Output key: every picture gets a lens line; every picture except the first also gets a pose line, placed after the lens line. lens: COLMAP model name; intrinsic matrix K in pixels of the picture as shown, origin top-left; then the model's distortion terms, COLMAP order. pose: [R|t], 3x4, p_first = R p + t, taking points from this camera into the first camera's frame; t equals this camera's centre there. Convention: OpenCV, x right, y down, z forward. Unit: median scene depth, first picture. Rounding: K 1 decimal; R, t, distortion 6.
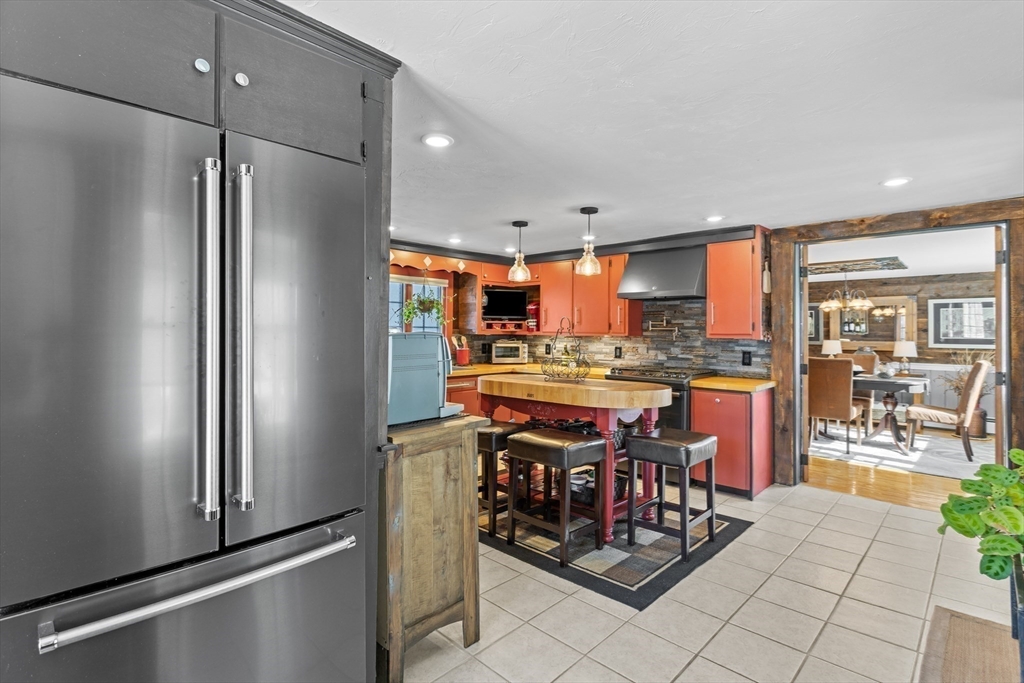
lens RADIAL K [[487.7, 0, 516.4], [0, 487.7, 327.0], [0, 0, 1]] dist [0.001368, 0.000239]
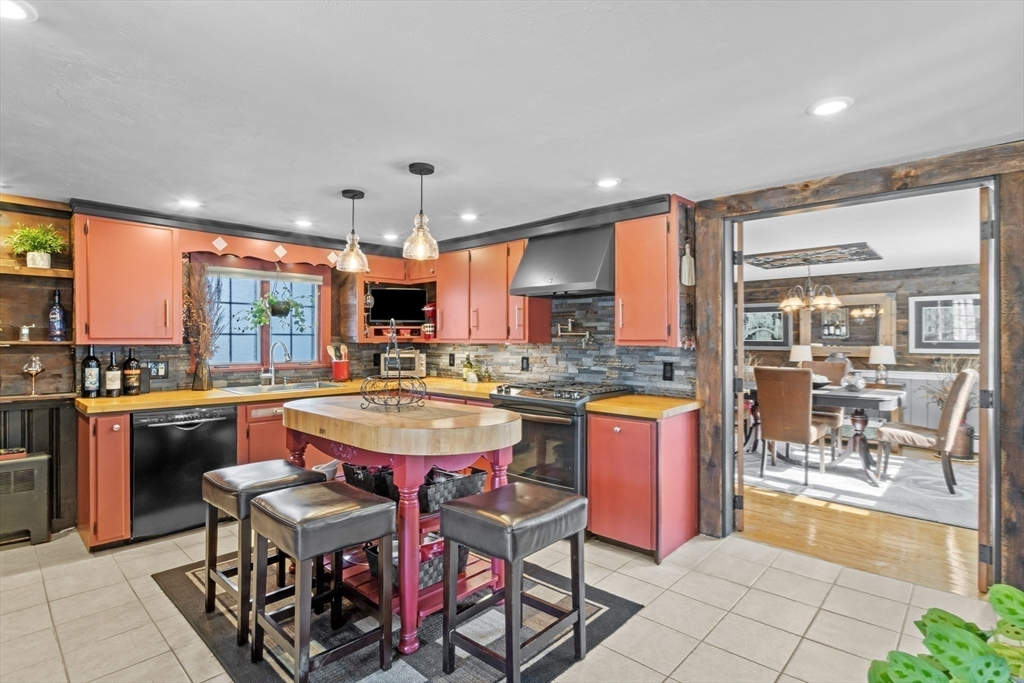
lens RADIAL K [[499.7, 0, 514.9], [0, 499.7, 341.4], [0, 0, 1]] dist [-0.013598, 0.005213]
pose [[0.999870, -0.009061, 0.013329, 0.198379], [0.008834, 0.999817, 0.016980, 0.001304], [-0.013480, -0.016860, 0.999767, 0.193216]]
